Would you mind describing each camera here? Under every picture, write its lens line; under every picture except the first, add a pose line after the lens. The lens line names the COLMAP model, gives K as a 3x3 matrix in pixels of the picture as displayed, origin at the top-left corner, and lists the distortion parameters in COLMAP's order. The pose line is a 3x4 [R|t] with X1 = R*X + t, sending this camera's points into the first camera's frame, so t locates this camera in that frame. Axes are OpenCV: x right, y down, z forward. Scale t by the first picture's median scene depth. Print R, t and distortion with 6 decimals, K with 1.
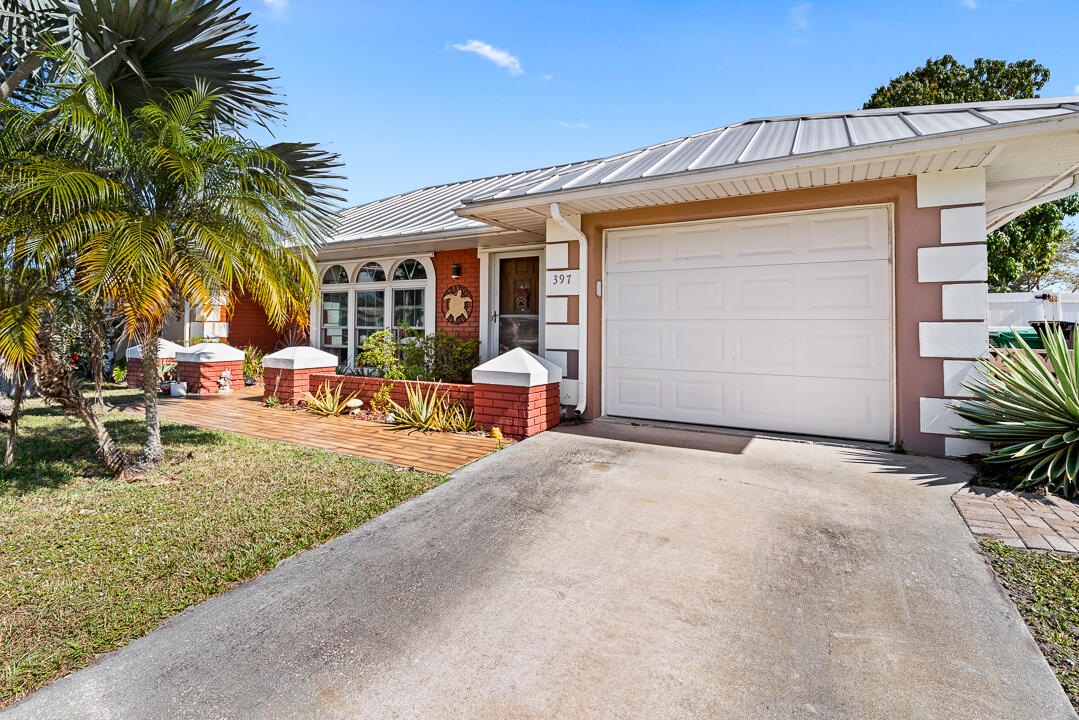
lens RADIAL K [[509.4, 0, 537.5], [0, 509.4, 312.3], [0, 0, 1]] dist [0.000874, 0.000536]
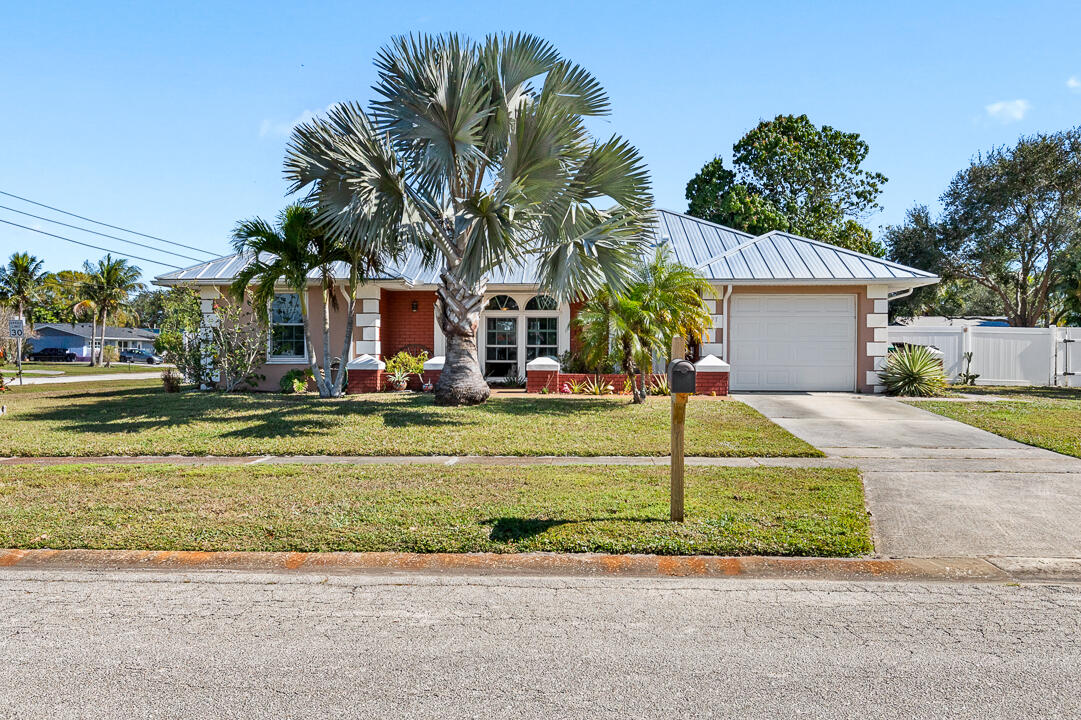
lens RADIAL K [[860.8, 0, 540.5], [0, 860.8, 360.0], [0, 0, 1]] dist [0.004559, -0.000062]
pose [[0.890083, -0.003403, 0.455785, -2.035858], [-0.012992, 0.999376, 0.032833, -0.011264], [-0.455613, -0.035146, 0.889484, -1.602903]]
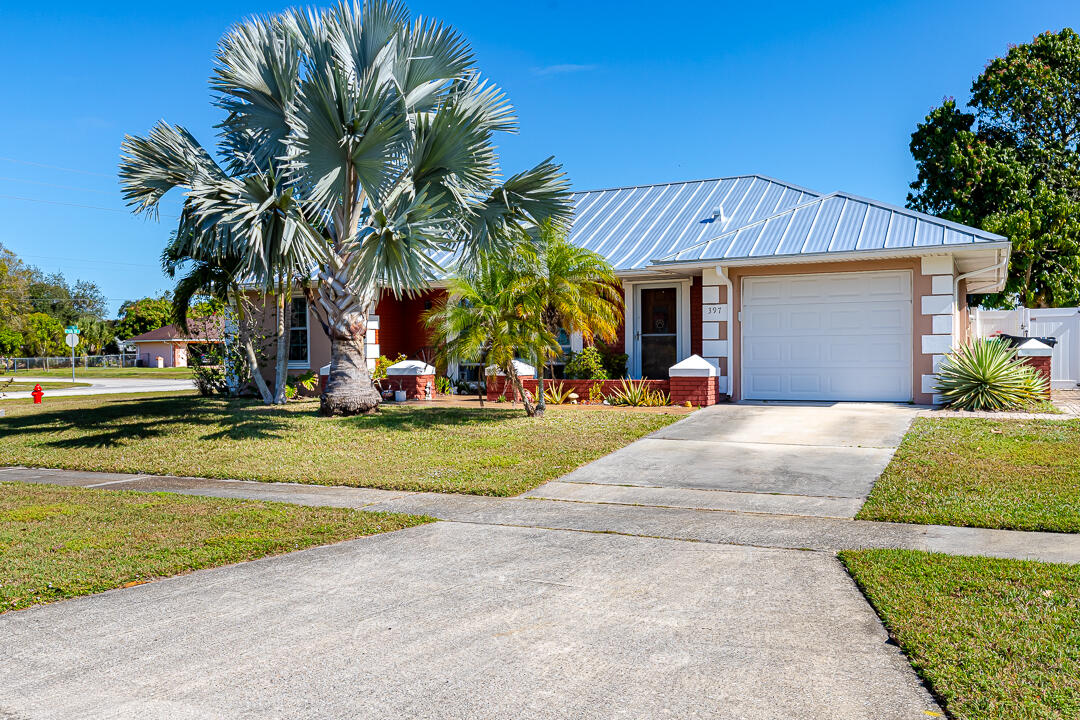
lens RADIAL K [[909.7, 0, 540.0], [0, 909.7, 360.0], [0, 0, 1]] dist [0.000852, 0.002282]
pose [[0.998007, -0.015046, 0.061276, -0.653843], [0.012786, 0.999229, 0.037116, -0.025291], [-0.061787, -0.036259, 0.997431, -1.707664]]
